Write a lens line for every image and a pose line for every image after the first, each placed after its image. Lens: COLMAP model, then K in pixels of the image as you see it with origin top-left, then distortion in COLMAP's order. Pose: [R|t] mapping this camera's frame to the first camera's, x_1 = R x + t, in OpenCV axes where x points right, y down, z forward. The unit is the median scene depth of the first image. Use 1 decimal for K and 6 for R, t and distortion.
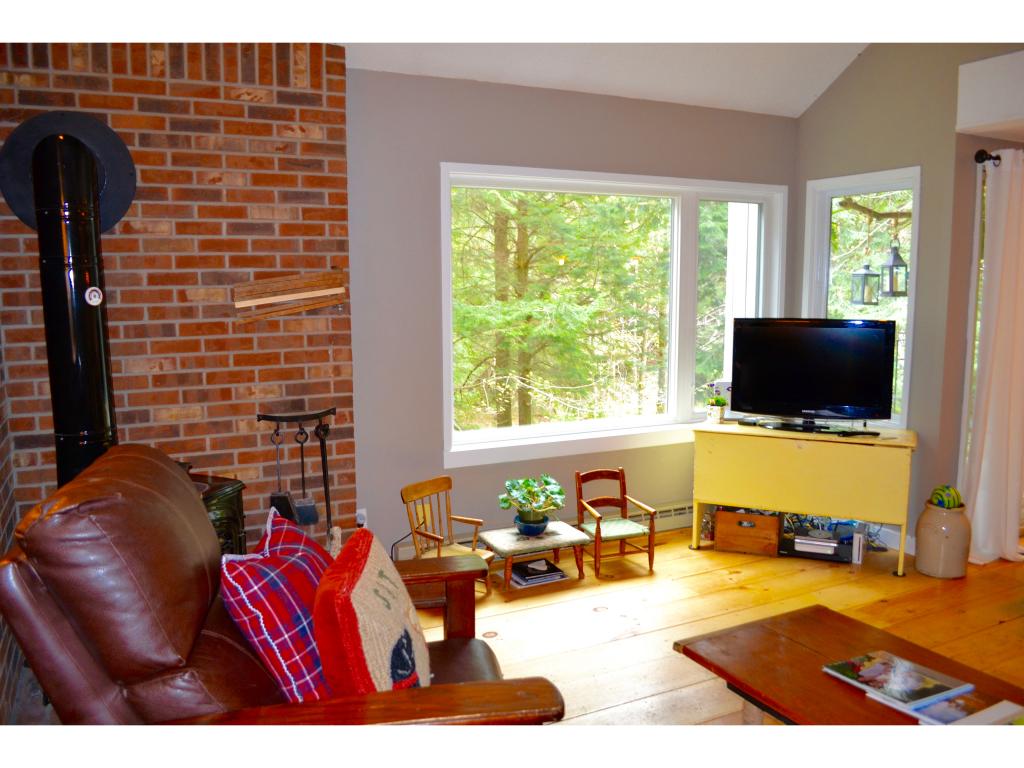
lens RADIAL K [[814.8, 0, 506.7], [0, 814.8, 385.1], [0, 0, 1]] dist [-0.088731, 0.015753]
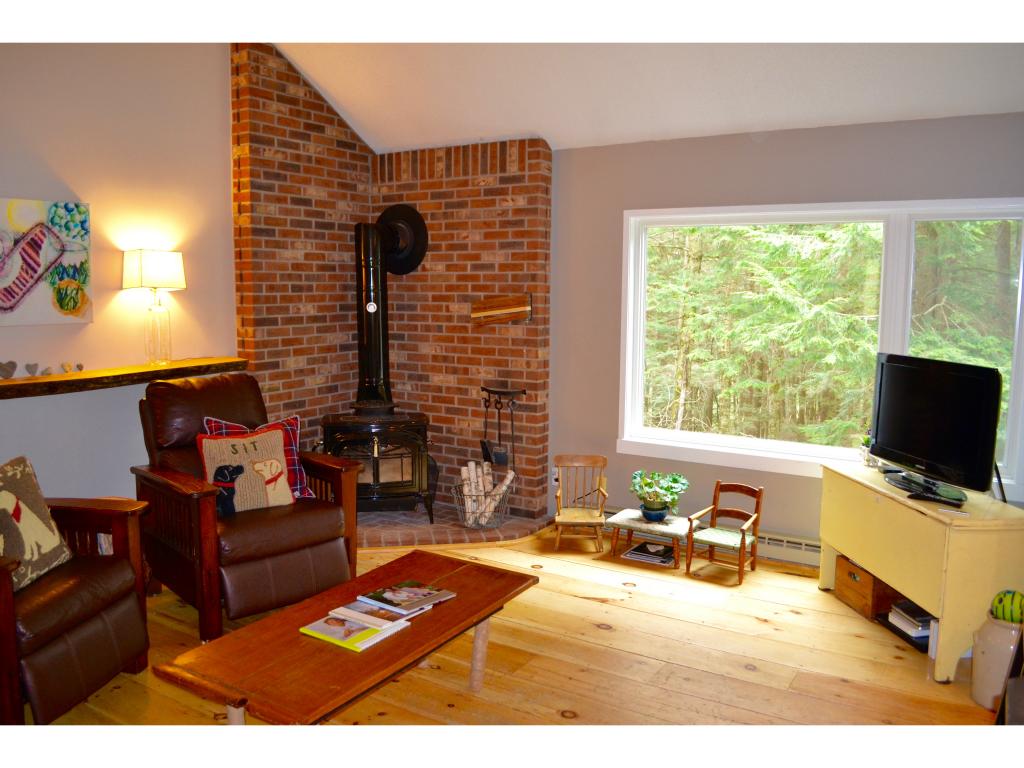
lens RADIAL K [[814.8, 0, 508.6], [0, 814.8, 388.0], [0, 0, 1]] dist [-0.088731, 0.015753]
pose [[0.528809, 0.114597, -0.840969, 0.927501], [-0.116111, 0.991295, 0.062070, -0.057666], [0.840761, 0.064822, 0.537512, 0.183698]]
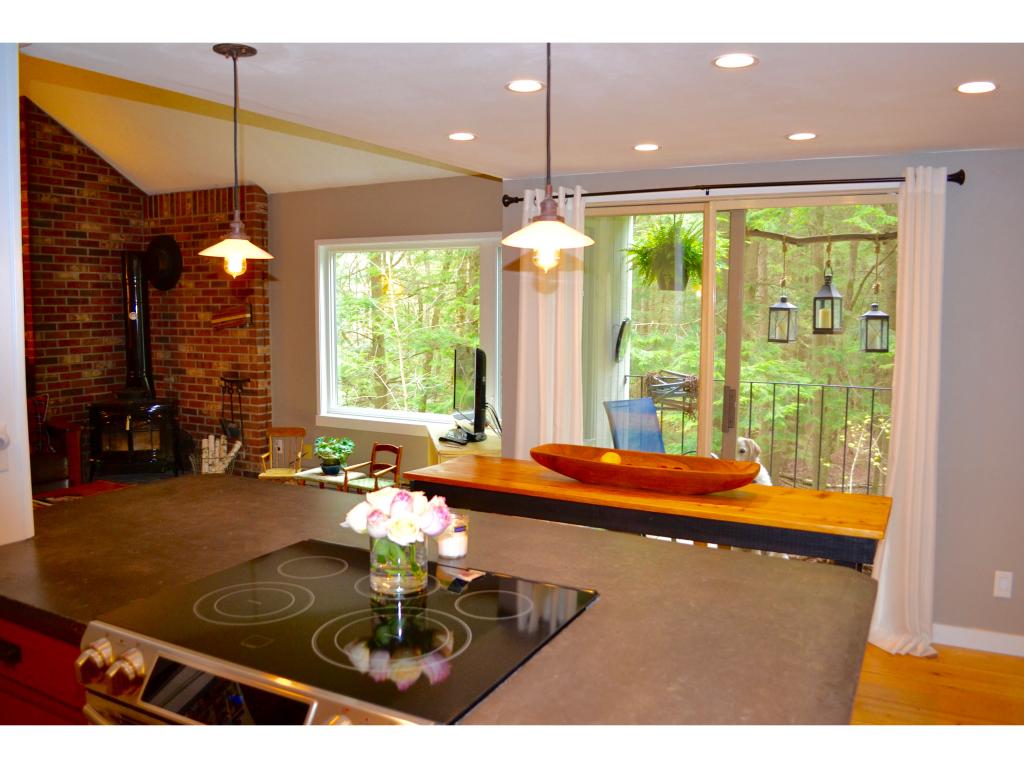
lens RADIAL K [[814.8, 0, 512.4], [0, 814.8, 385.5], [0, 0, 1]] dist [-0.088731, 0.015753]
pose [[0.590319, 0.088741, -0.802277, 1.532052], [-0.109534, 0.993551, 0.029302, -0.071530], [0.799703, 0.070579, 0.596233, 0.354012]]
